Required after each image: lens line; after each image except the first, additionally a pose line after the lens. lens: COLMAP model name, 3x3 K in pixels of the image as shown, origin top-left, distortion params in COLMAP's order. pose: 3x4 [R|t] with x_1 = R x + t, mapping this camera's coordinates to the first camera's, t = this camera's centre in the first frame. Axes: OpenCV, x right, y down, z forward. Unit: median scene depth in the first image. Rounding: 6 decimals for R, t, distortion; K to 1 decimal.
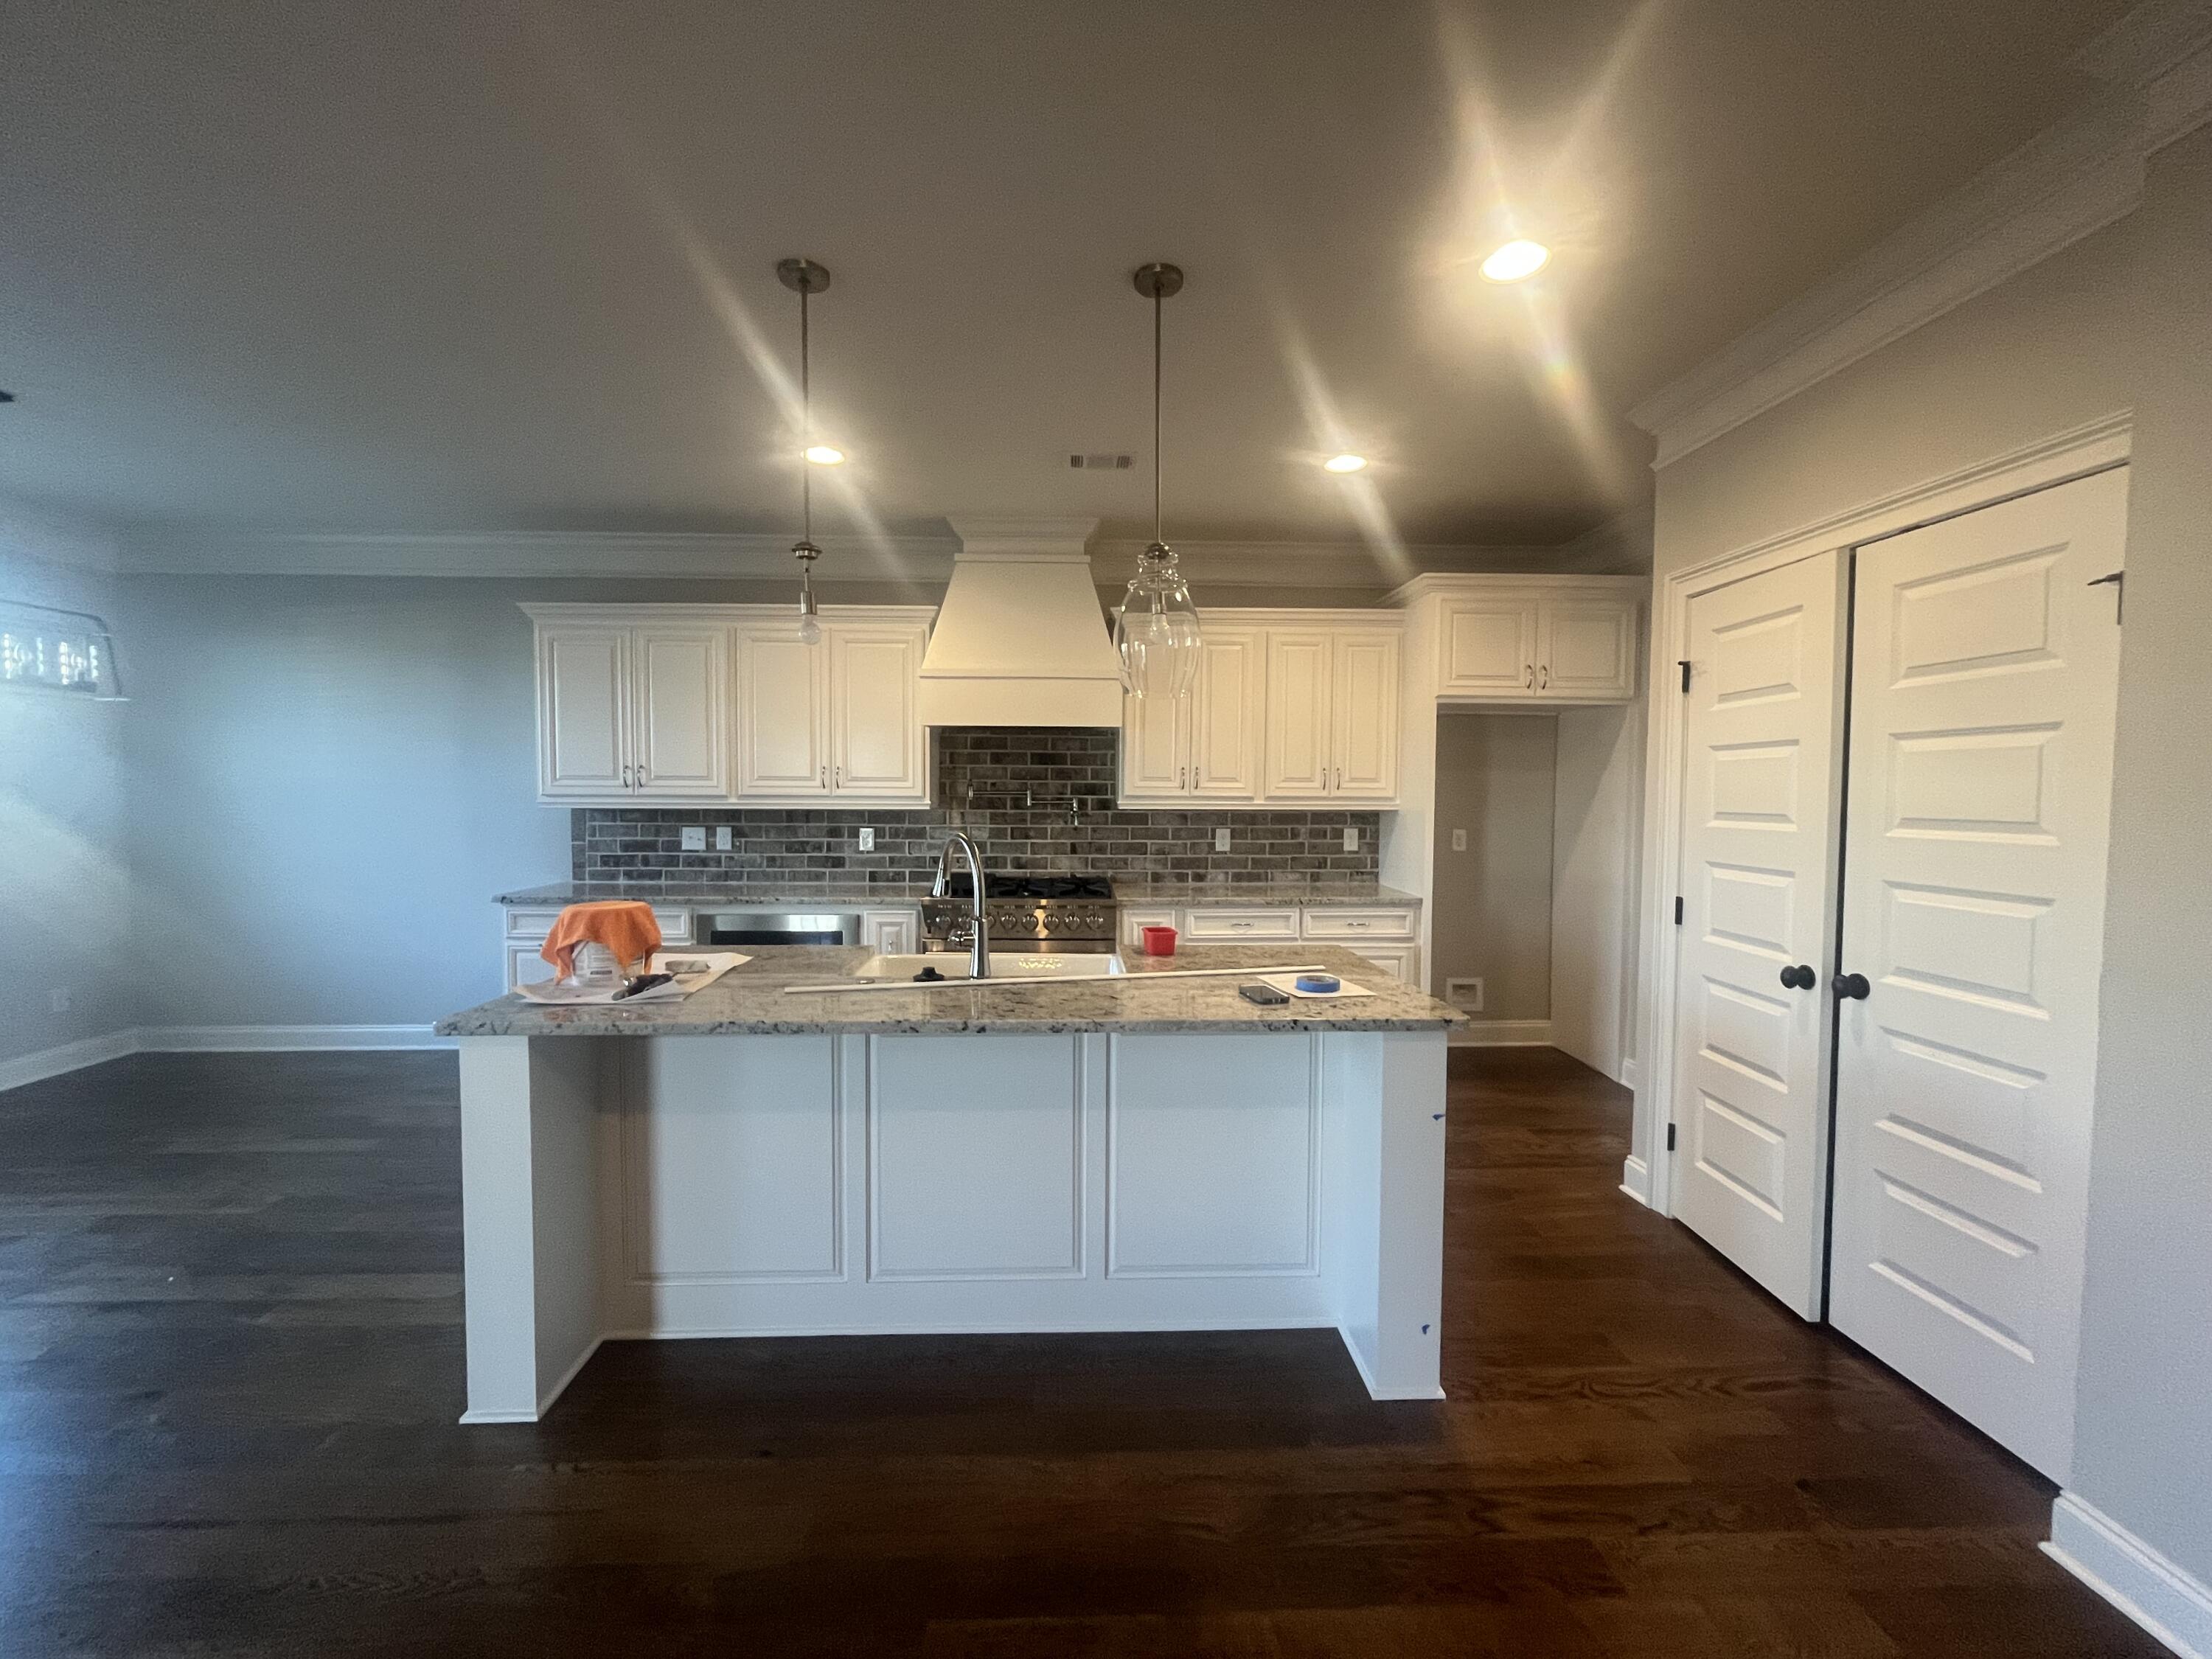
lens RADIAL K [[881.4, 0, 1092.4], [0, 881.4, 824.6], [0, 0, 1]] dist [-0.001533, 0.000047]
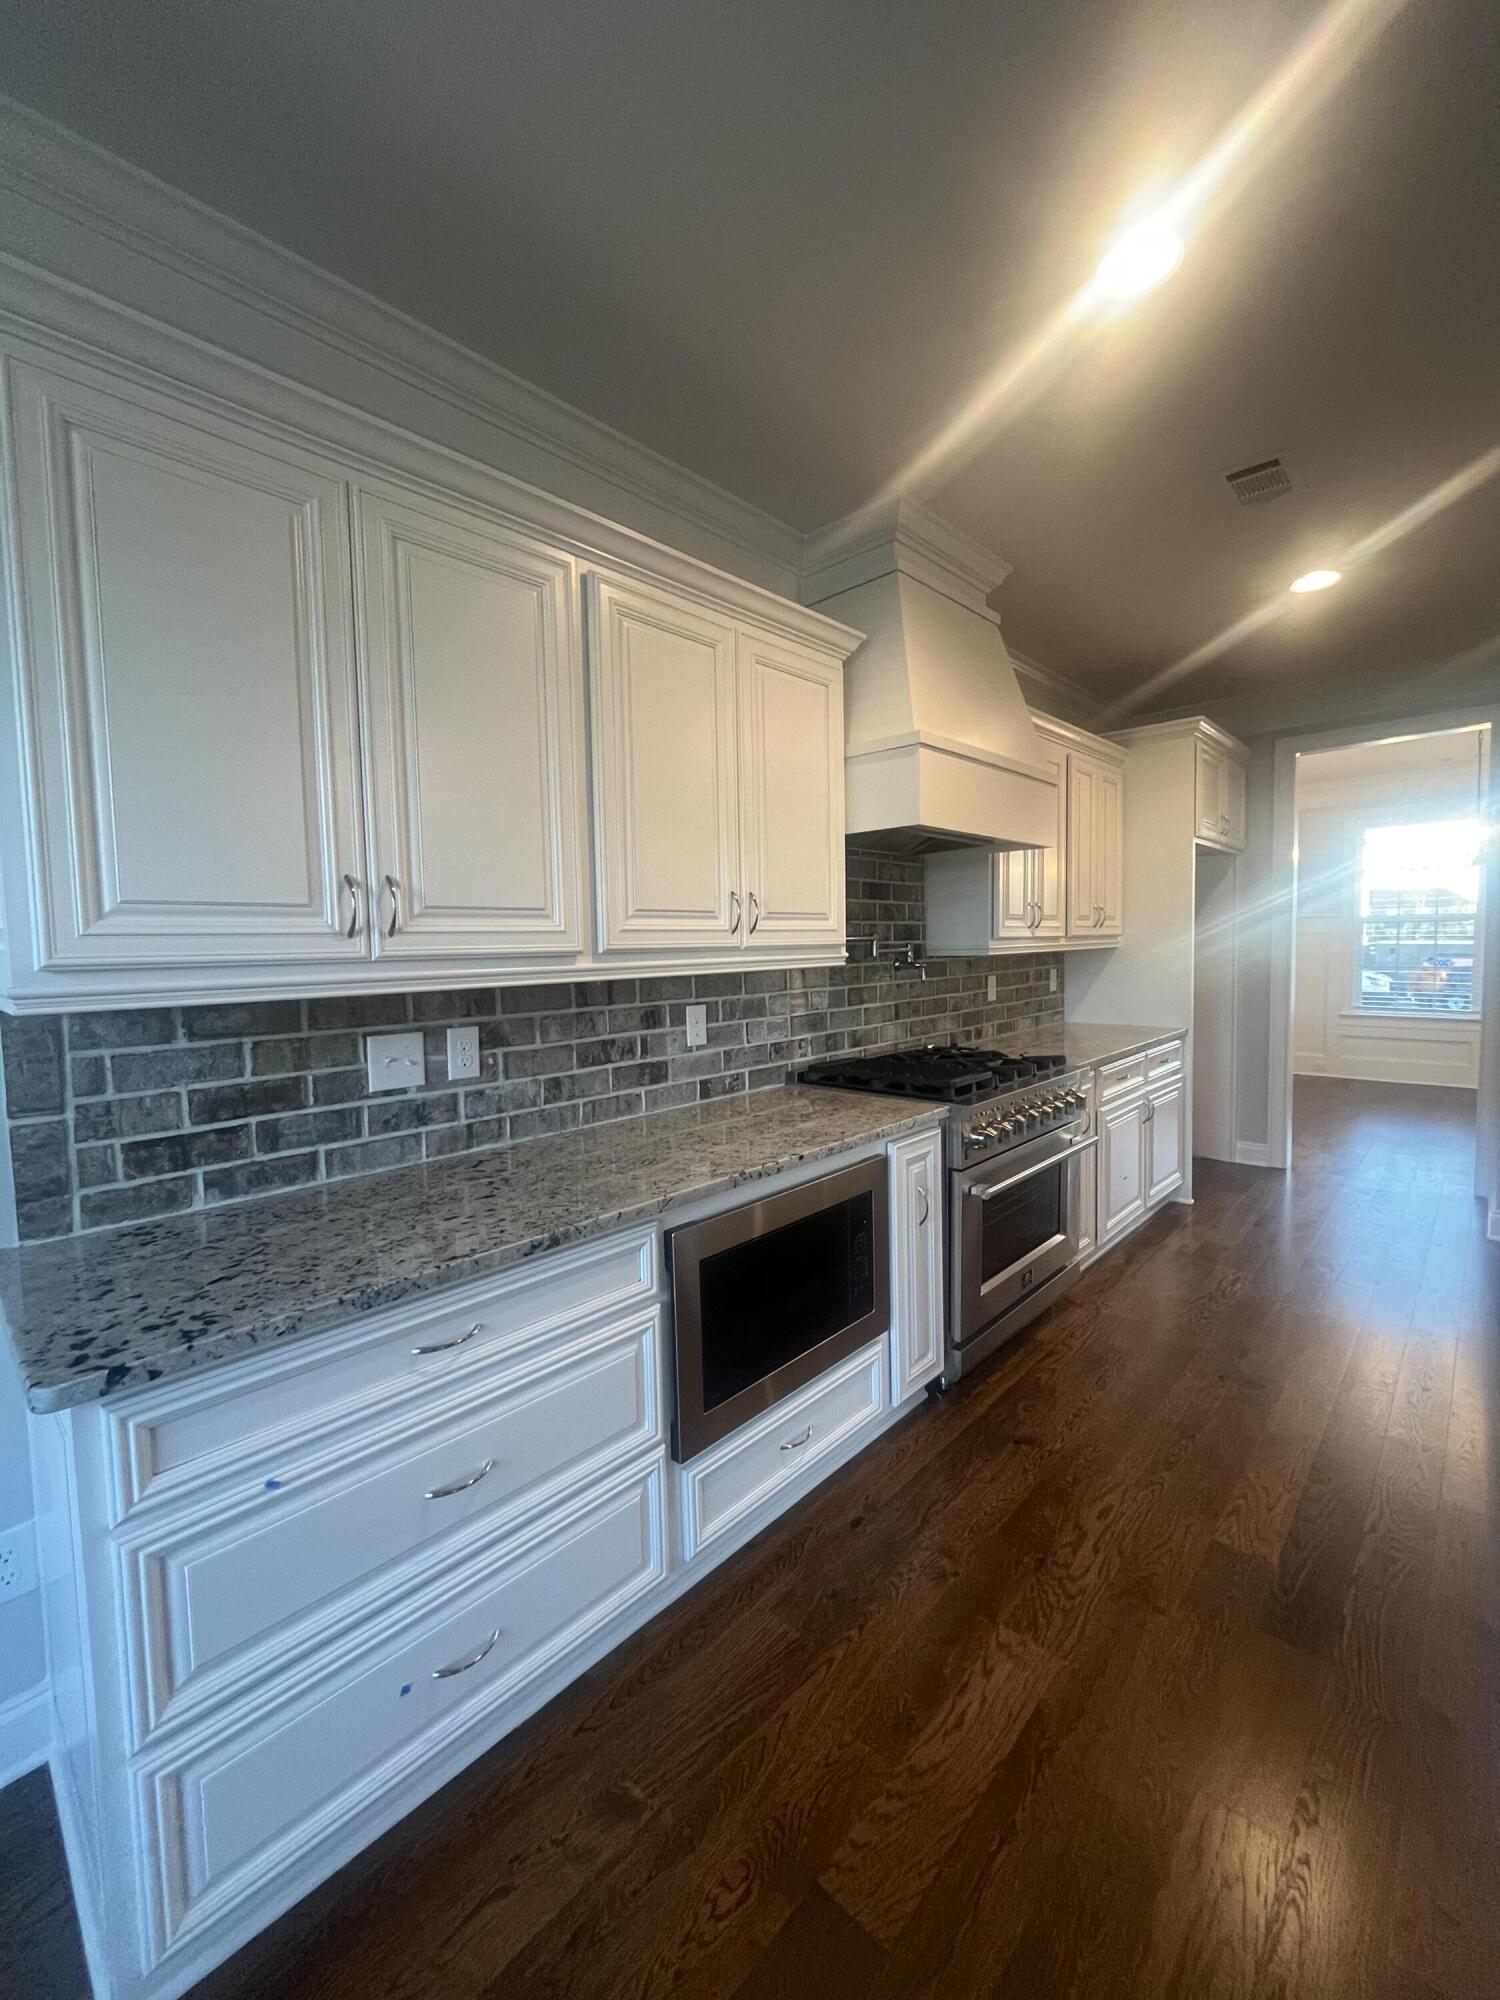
lens RADIAL K [[796.9, 0, 746.2], [0, 796.9, 993.5], [0, 0, 1]] dist [-0.001533, 0.000047]
pose [[0.721458, -0.067061, 0.689203, -0.588932], [0.059622, 0.997619, 0.034659, -0.019952], [-0.689887, 0.016086, 0.723739, 0.606719]]
